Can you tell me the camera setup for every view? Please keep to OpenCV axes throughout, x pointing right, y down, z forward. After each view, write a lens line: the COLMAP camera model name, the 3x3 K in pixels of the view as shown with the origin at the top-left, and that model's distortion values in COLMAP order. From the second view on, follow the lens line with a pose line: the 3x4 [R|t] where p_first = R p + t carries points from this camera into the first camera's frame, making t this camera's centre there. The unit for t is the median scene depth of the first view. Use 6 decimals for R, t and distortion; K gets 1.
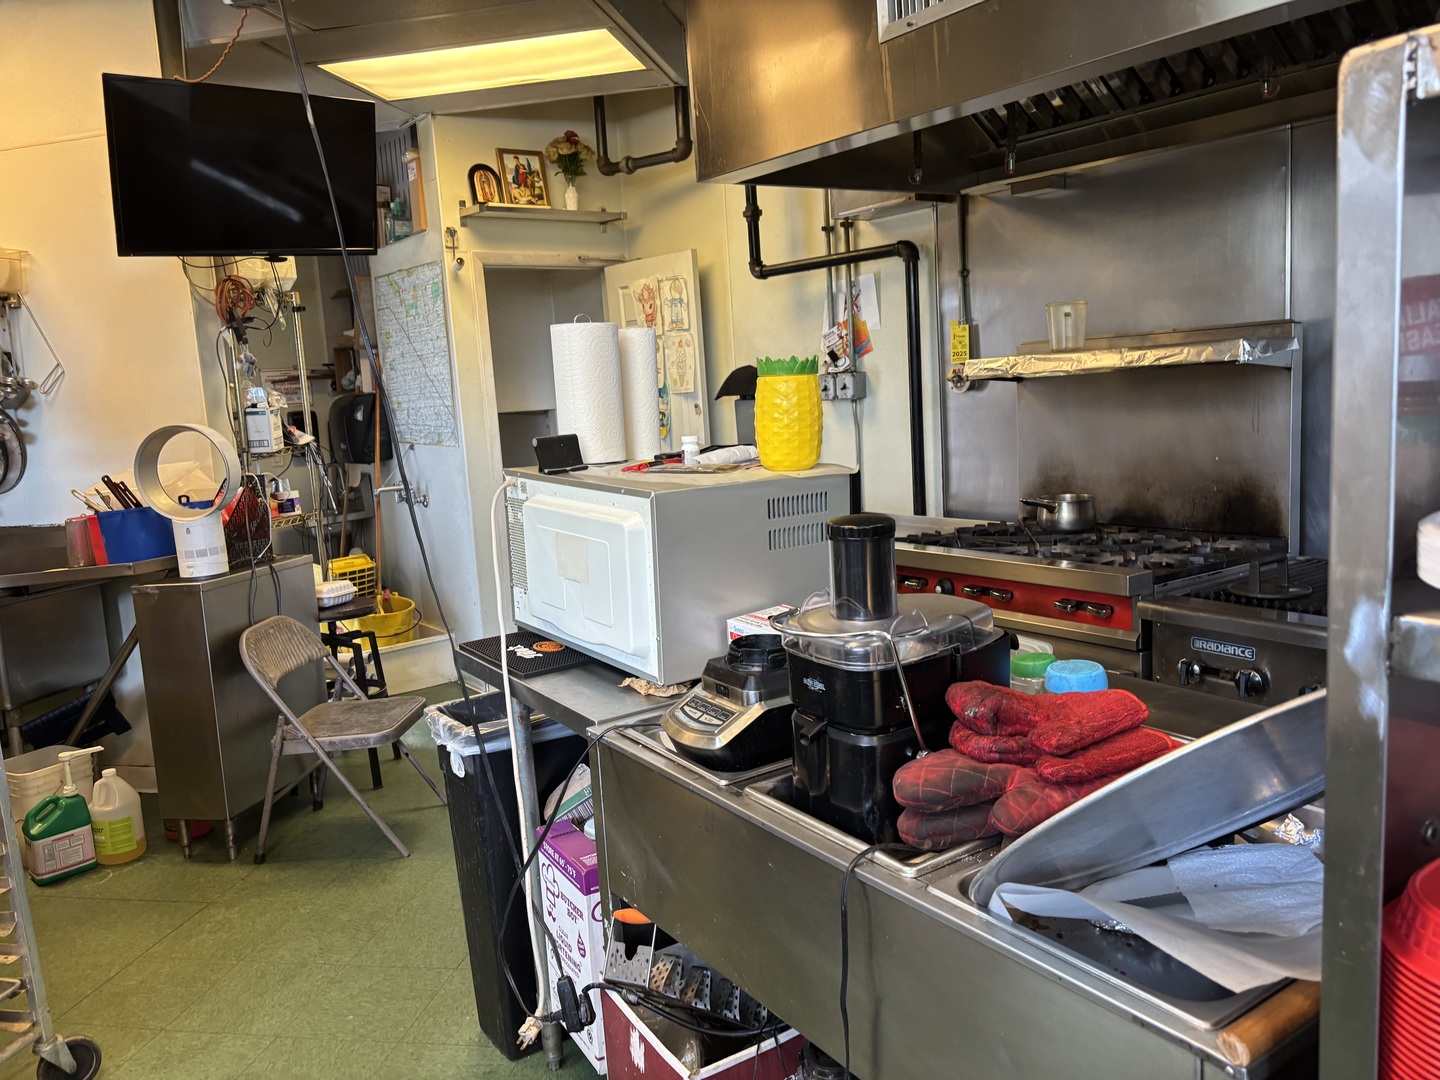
lens RADIAL K [[1087.3, 0, 713.3], [0, 1087.3, 532.9], [0, 0, 1]] dist [0.052909, -0.060799]
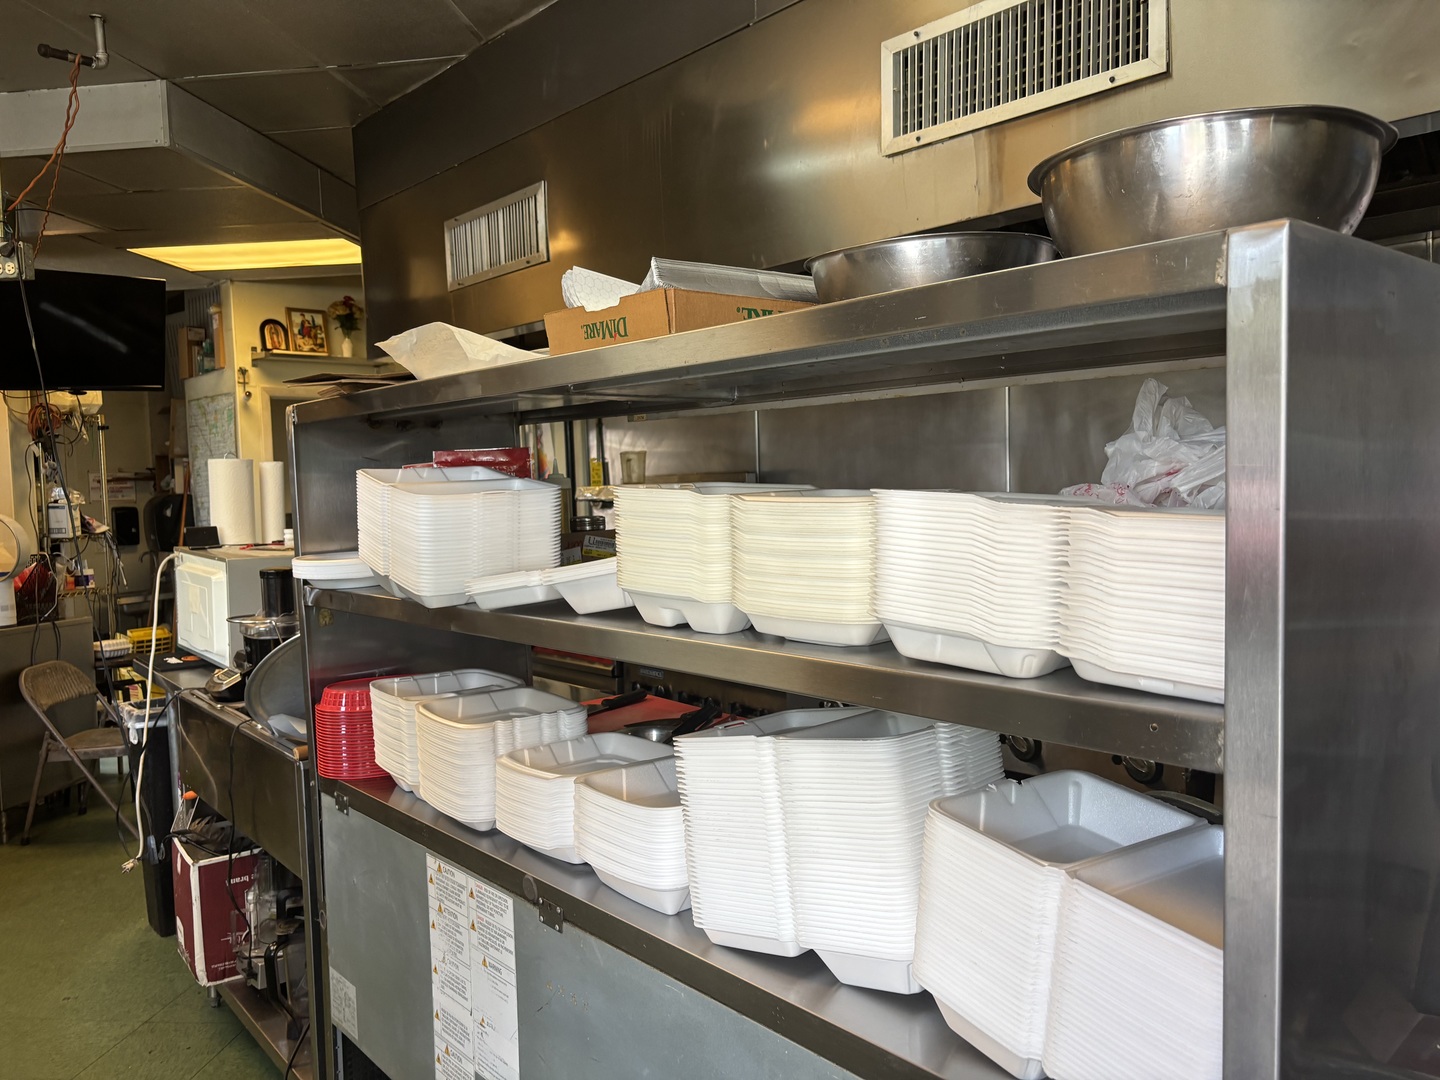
lens RADIAL K [[1087.3, 0, 730.8], [0, 1087.3, 553.1], [0, 0, 1]] dist [0.052909, -0.060799]
pose [[0.995016, 0.029280, 0.095321, 0.258340], [-0.021330, 0.996290, -0.083379, 0.036714], [-0.097409, 0.080930, 0.991948, -0.371263]]
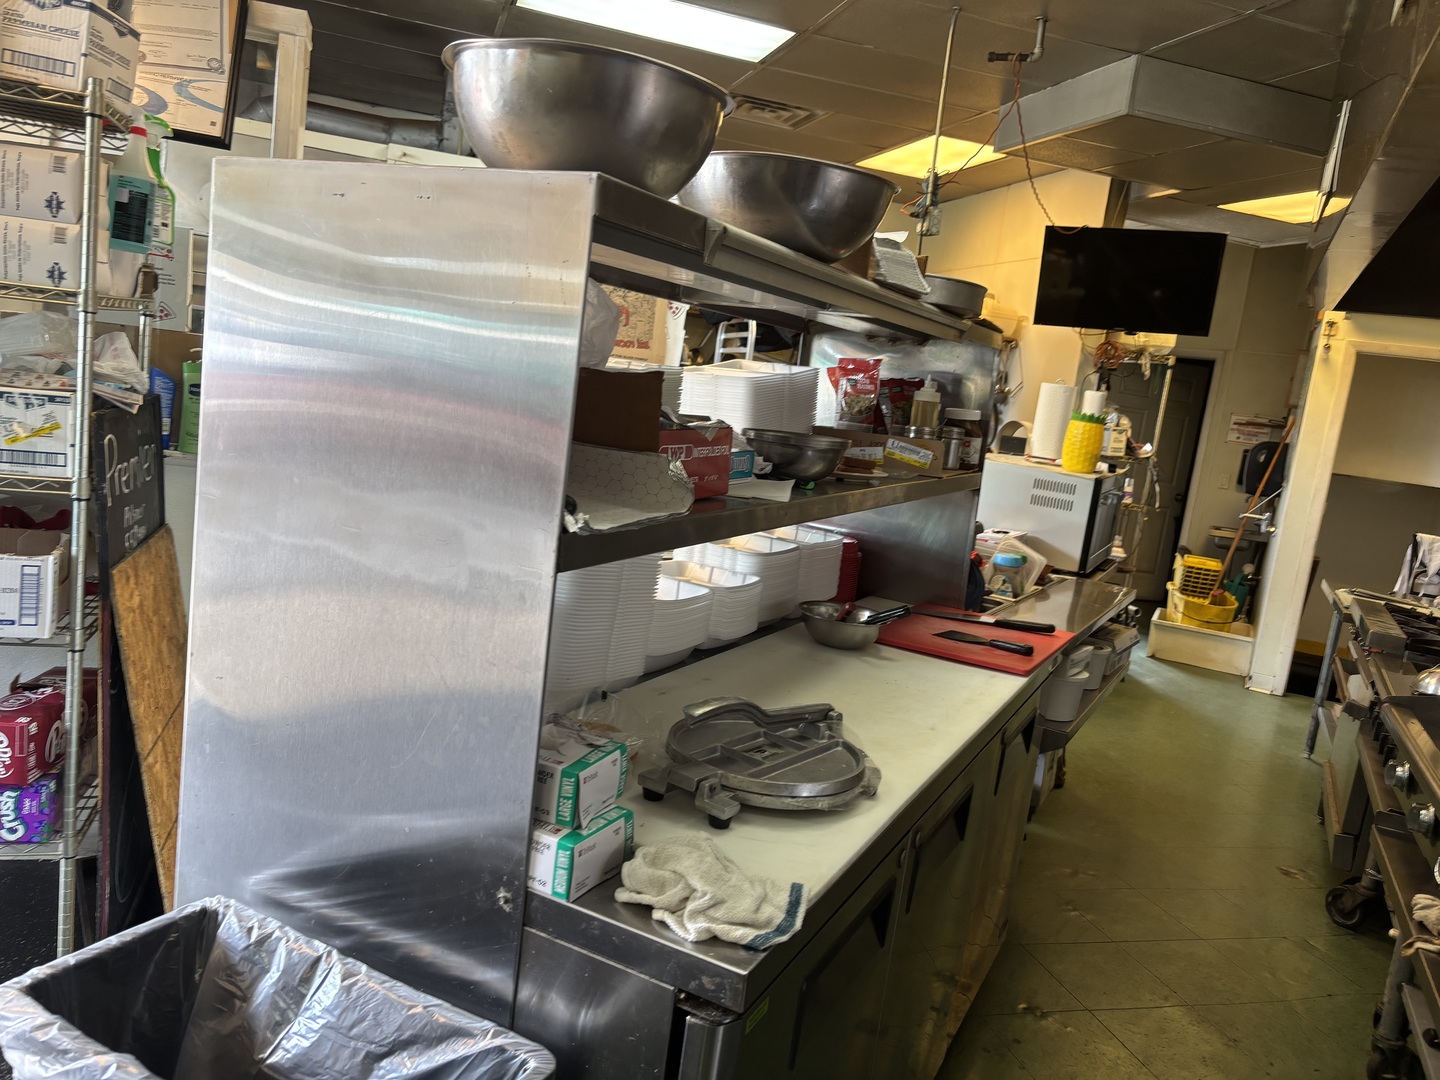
lens RADIAL K [[1087.3, 0, 723.1], [0, 1087.3, 532.8], [0, 0, 1]] dist [0.052909, -0.060799]
pose [[0.463446, 0.248735, -0.850499, 0.700707], [-0.280673, 0.951582, 0.125356, -0.011889], [0.840500, 0.180617, 0.510820, -0.225812]]
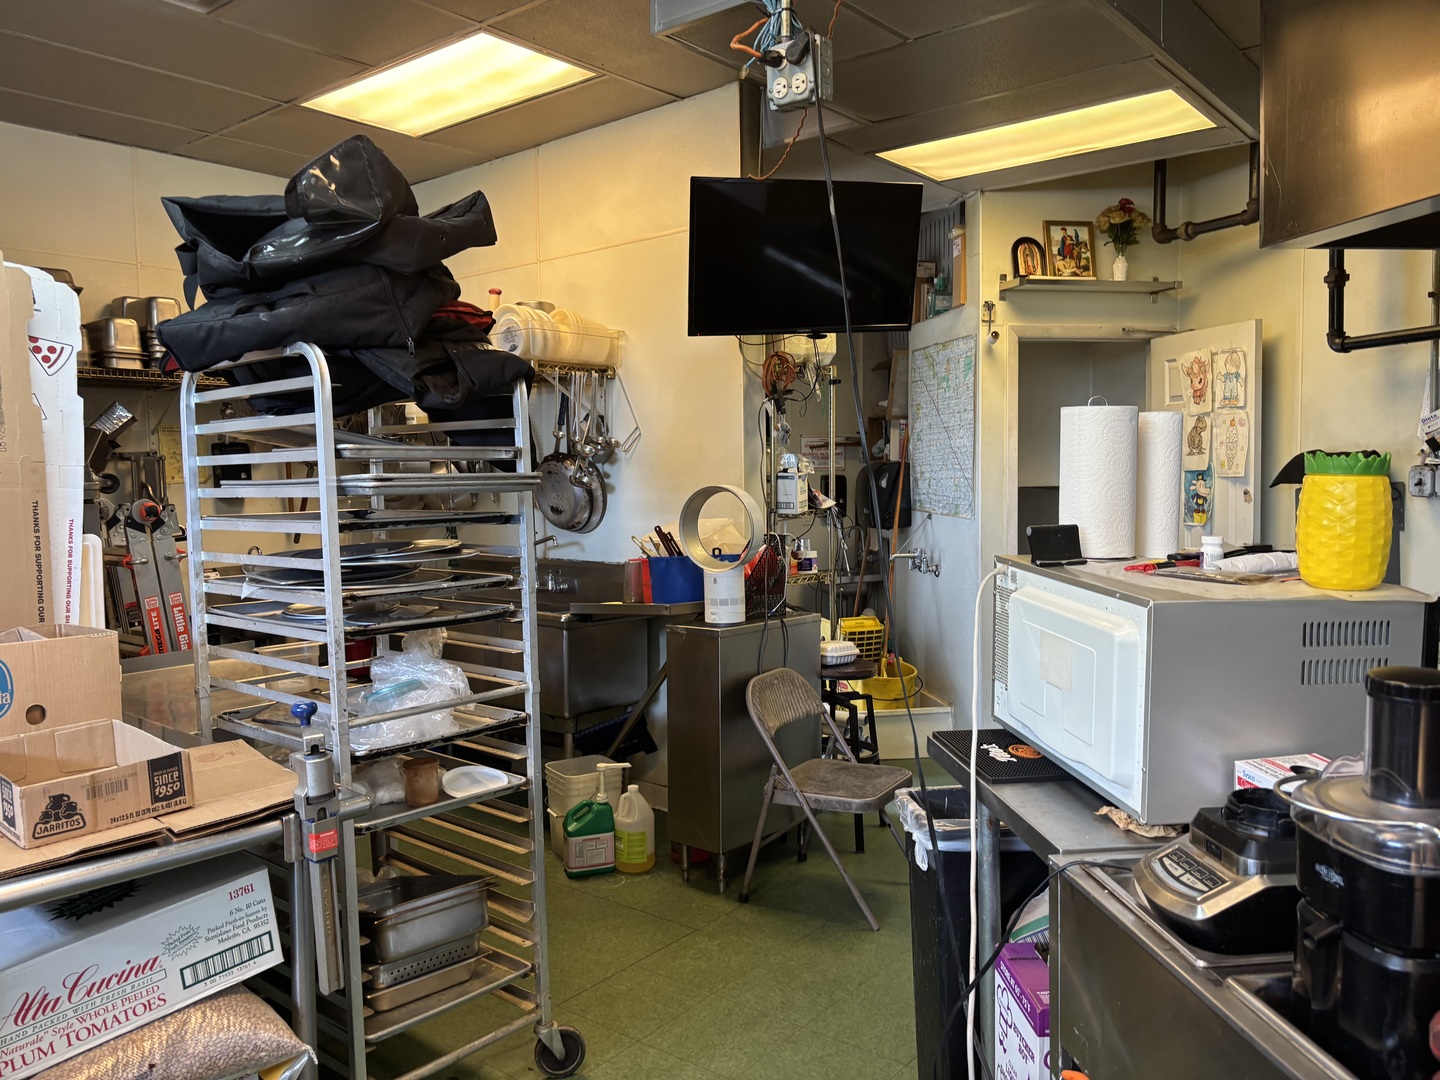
lens RADIAL K [[1087.3, 0, 722.3], [0, 1087.3, 534.9], [0, 0, 1]] dist [0.052909, -0.060799]
pose [[0.888823, 0.078823, -0.451421, 0.013732], [-0.104987, 0.993920, -0.033164, -0.011027], [0.446062, 0.076870, 0.891695, 0.022614]]
